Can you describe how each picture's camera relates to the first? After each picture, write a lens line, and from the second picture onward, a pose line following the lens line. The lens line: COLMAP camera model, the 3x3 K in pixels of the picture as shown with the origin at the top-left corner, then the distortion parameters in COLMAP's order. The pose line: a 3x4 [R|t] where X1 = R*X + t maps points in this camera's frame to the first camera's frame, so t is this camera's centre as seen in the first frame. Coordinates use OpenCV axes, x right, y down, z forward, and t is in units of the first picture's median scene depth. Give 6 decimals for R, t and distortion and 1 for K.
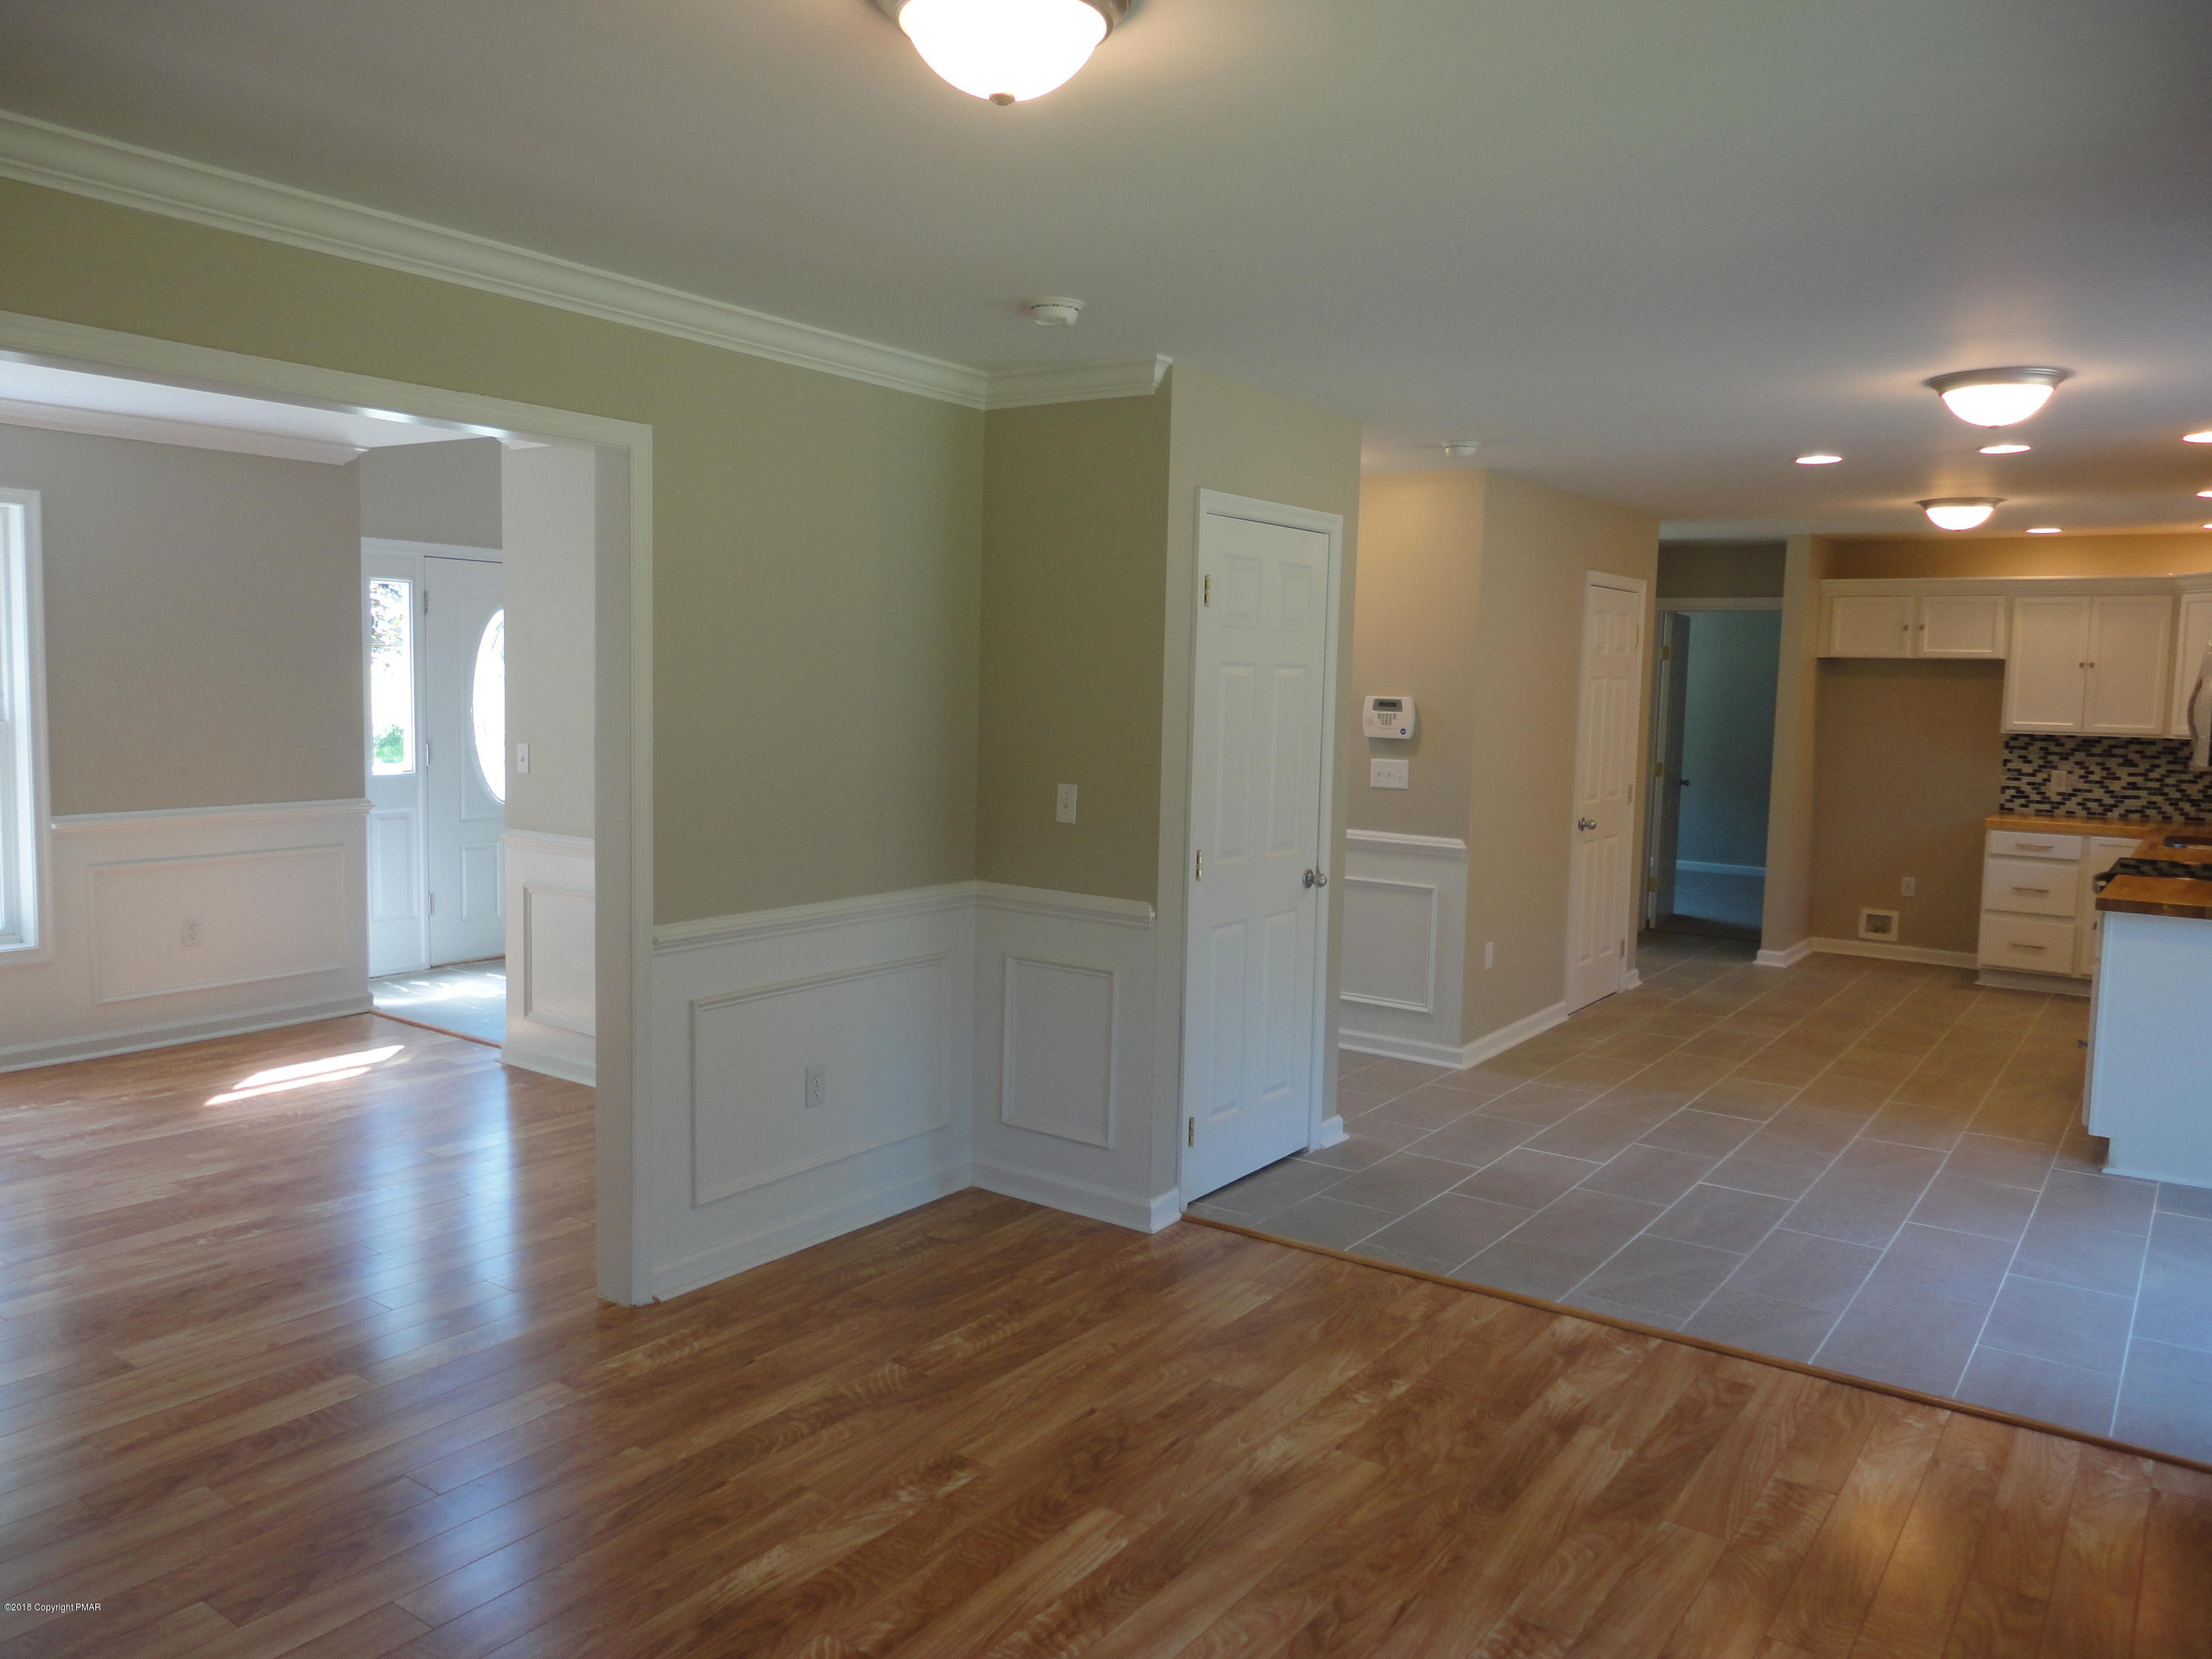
lens RADIAL K [[1621.0, 0, 1103.9], [0, 1621.0, 822.8], [0, 0, 1]] dist [0.000743, 0.005270]
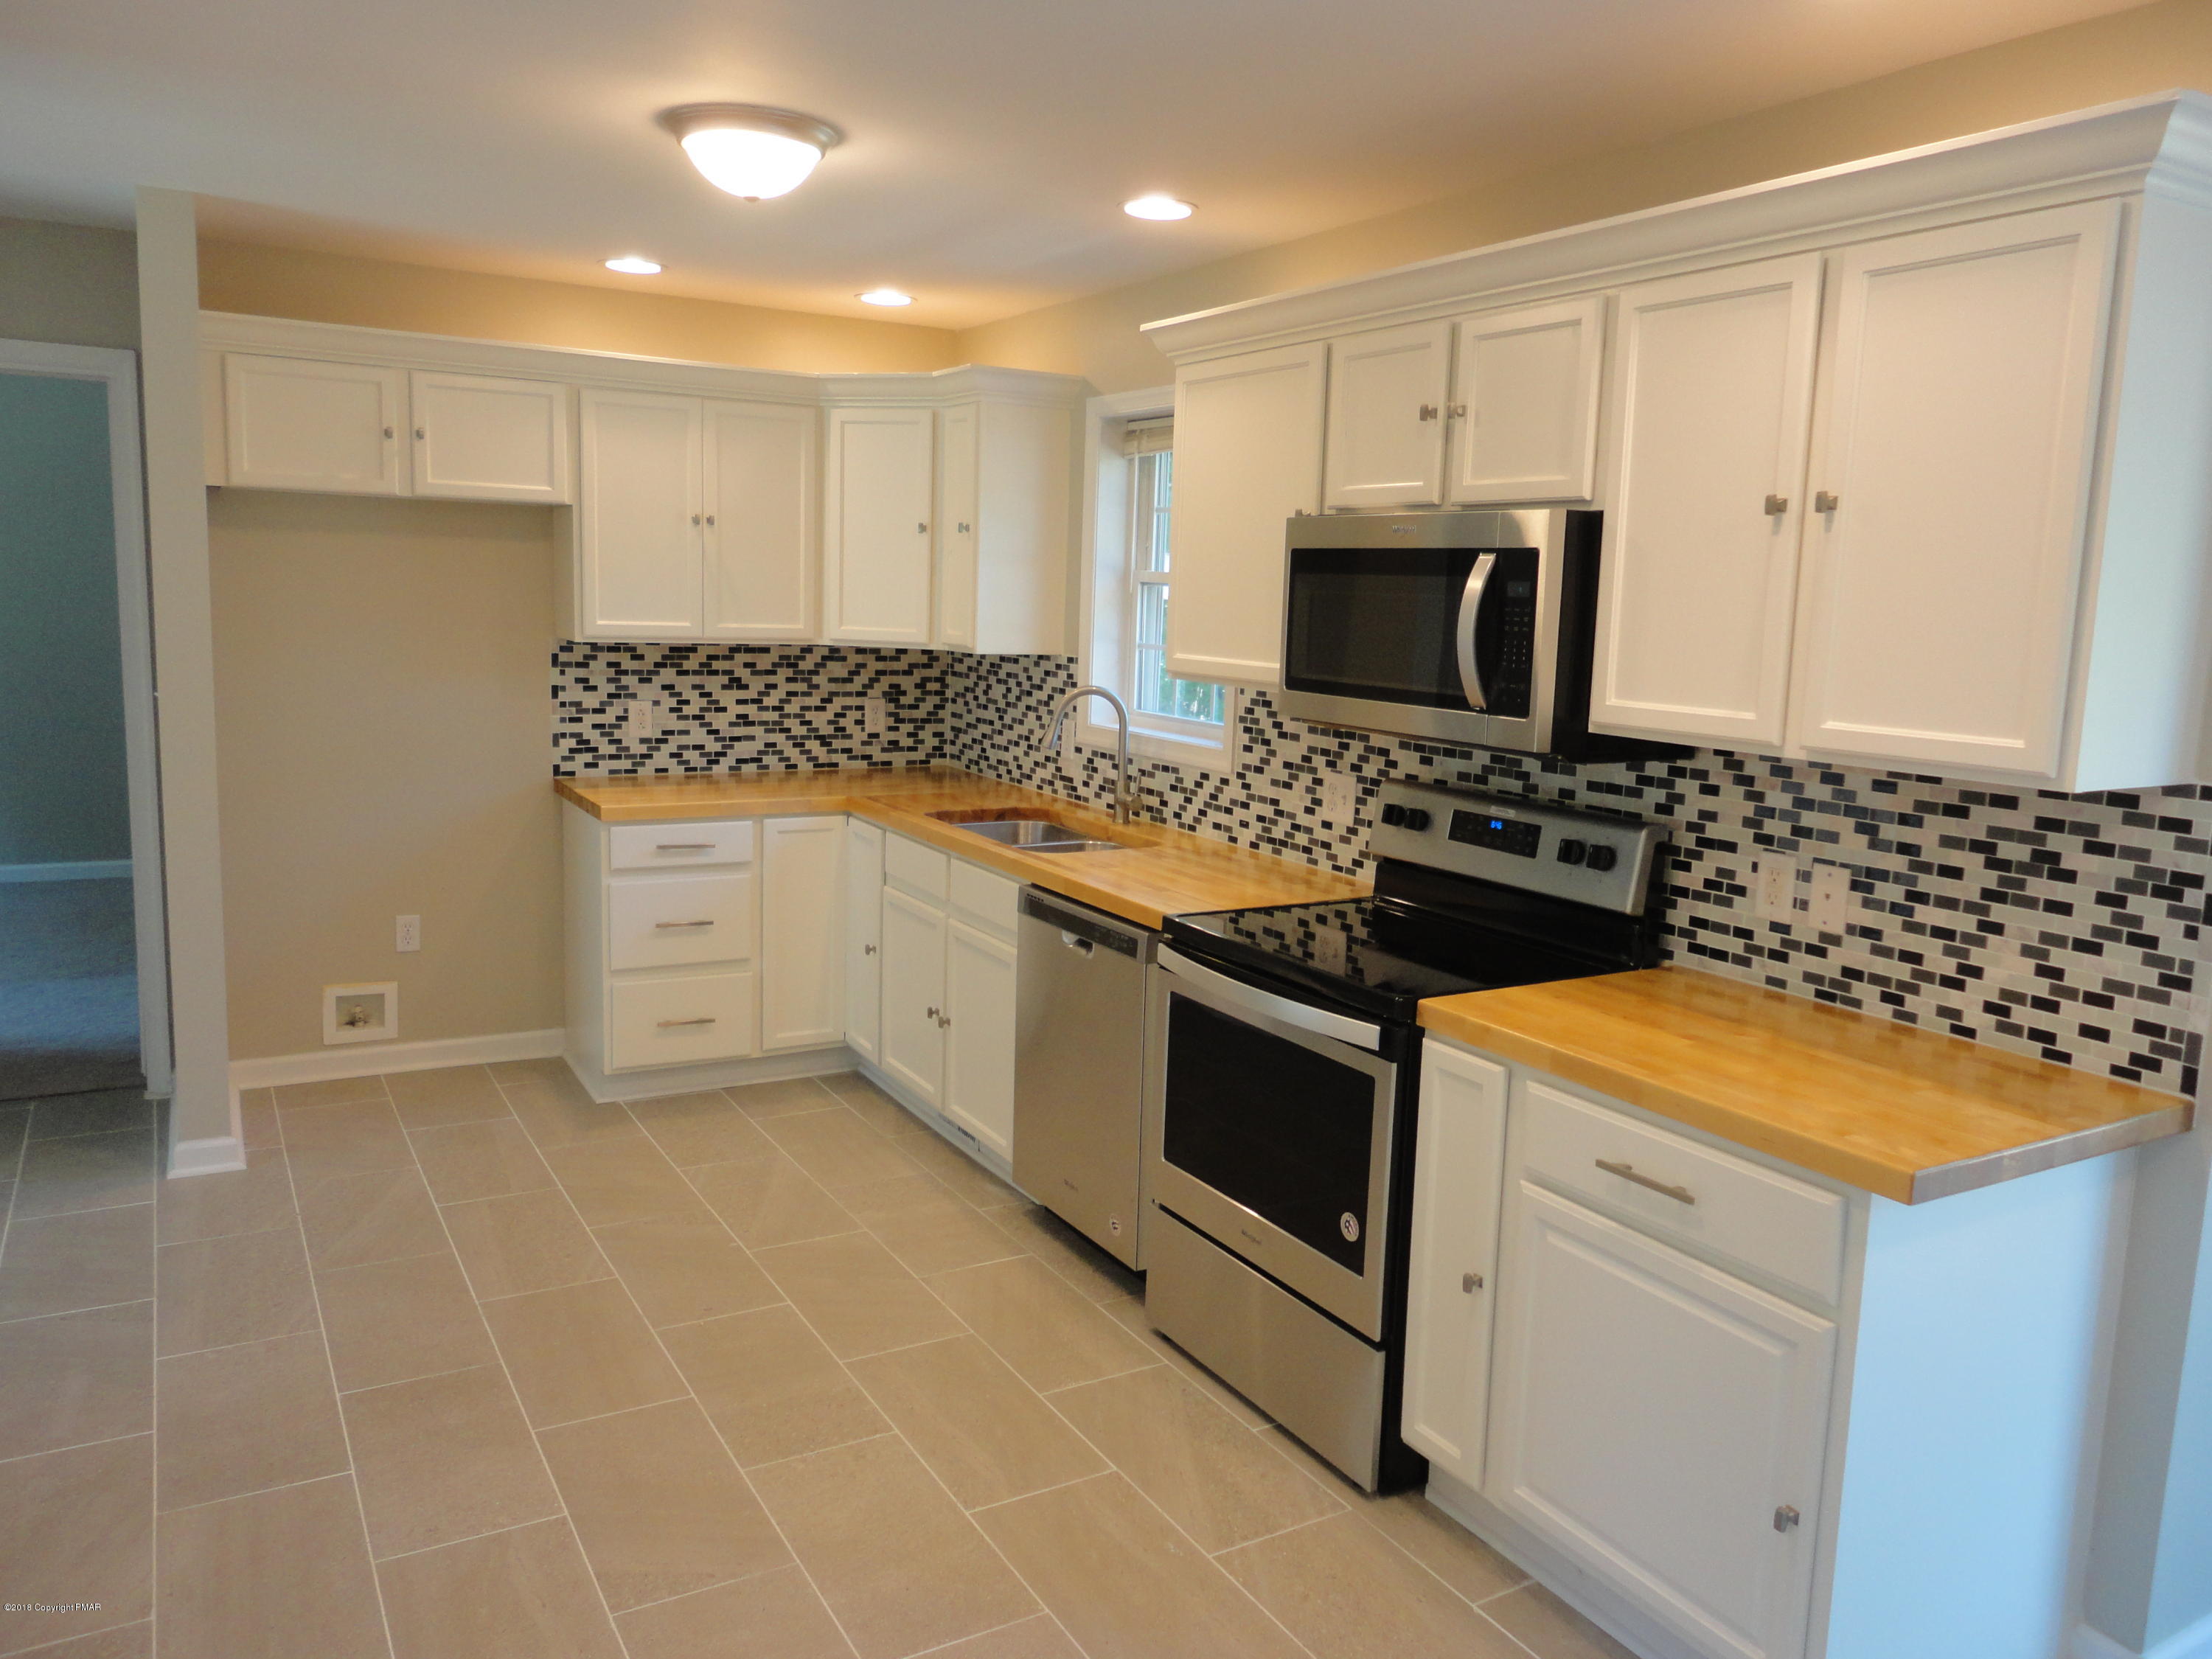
lens RADIAL K [[1621.0, 0, 1104.0], [0, 1621.0, 822.7], [0, 0, 1]] dist [0.000743, 0.005270]
pose [[0.433409, -0.135834, 0.890902, 0.133968], [0.060118, 0.990731, 0.121809, -0.050533], [-0.899190, 0.000766, 0.437558, 0.597954]]
